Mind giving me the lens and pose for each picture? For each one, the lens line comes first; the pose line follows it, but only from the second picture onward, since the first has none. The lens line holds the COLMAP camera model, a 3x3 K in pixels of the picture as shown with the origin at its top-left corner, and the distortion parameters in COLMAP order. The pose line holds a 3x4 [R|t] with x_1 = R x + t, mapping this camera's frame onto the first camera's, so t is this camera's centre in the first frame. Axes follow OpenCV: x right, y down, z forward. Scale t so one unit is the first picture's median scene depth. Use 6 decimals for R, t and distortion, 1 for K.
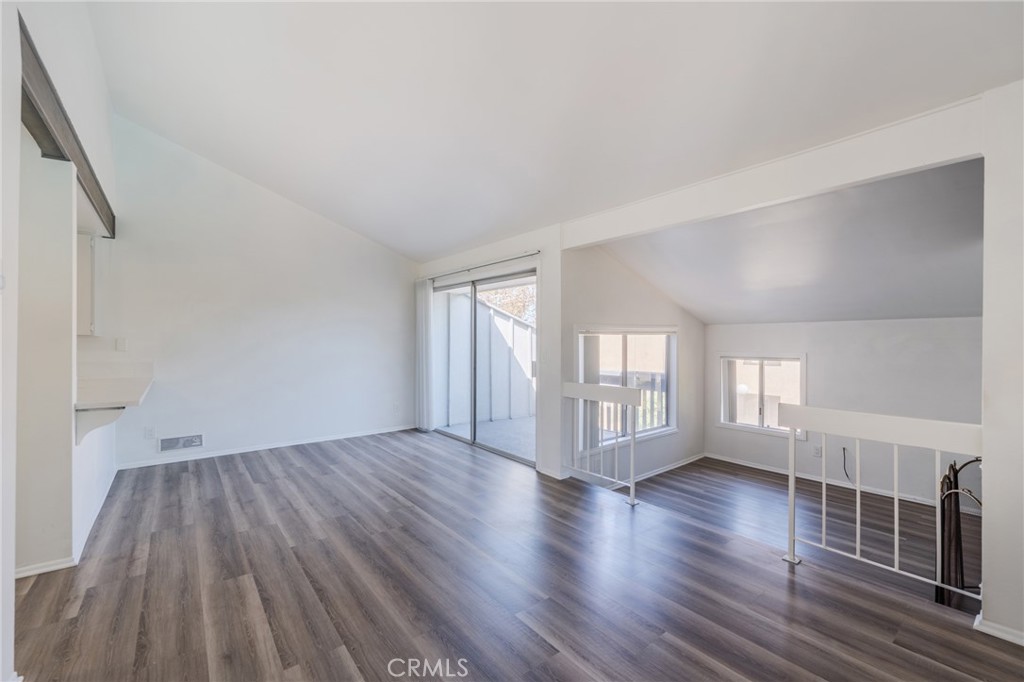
lens RADIAL K [[418.2, 0, 506.8], [0, 418.2, 335.8], [0, 0, 1]] dist [-0.000307, -0.001237]
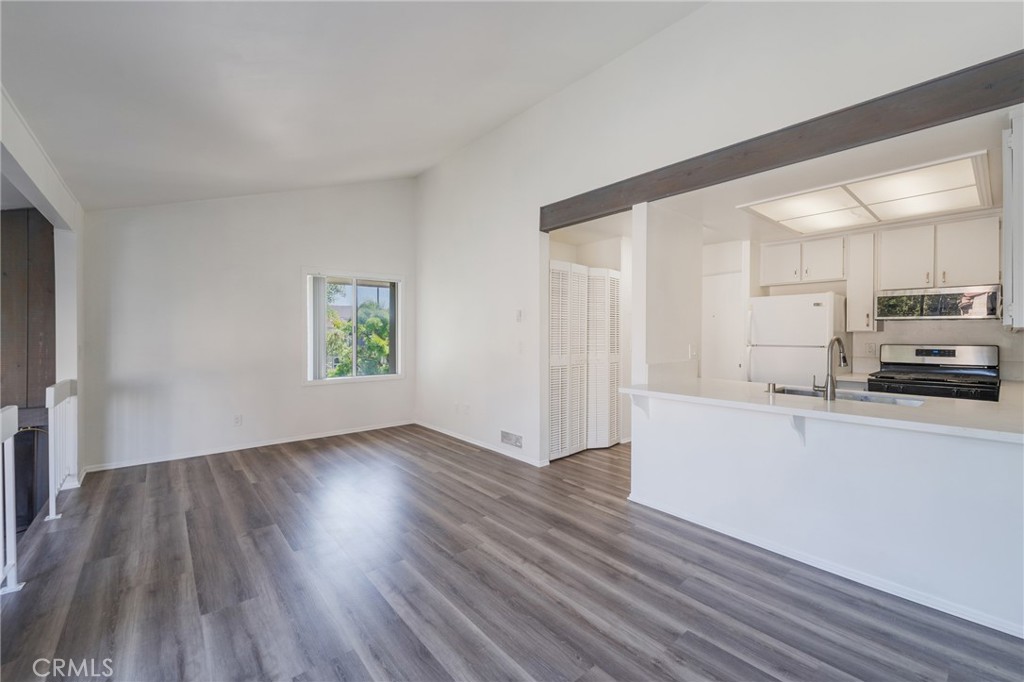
lens RADIAL K [[418.2, 0, 527.7], [0, 418.2, 338.7], [0, 0, 1]] dist [-0.000307, -0.001237]
pose [[-0.998557, -0.002154, -0.053658, -0.448464], [-0.001853, 0.999982, -0.005646, 0.020900], [0.053669, -0.005538, -0.998543, 1.692624]]
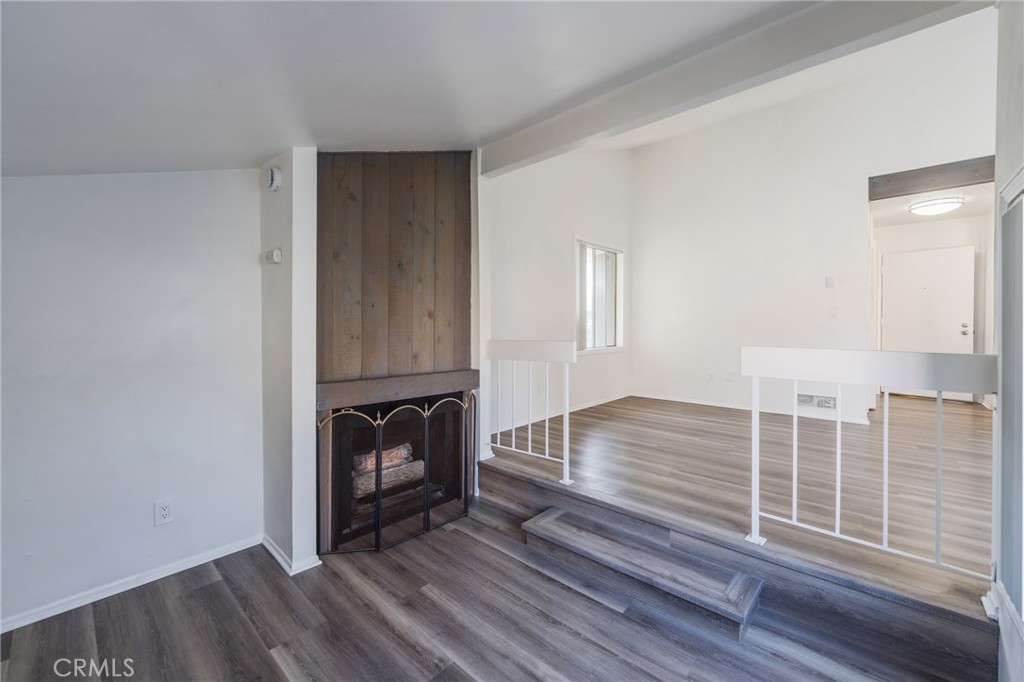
lens RADIAL K [[418.2, 0, 515.1], [0, 418.2, 327.7], [0, 0, 1]] dist [-0.000307, -0.001237]
pose [[-0.983816, -0.001910, -0.179174, 0.753133], [-0.000429, 0.999965, -0.008305, 0.102917], [0.179184, -0.008094, -0.983782, 1.540300]]
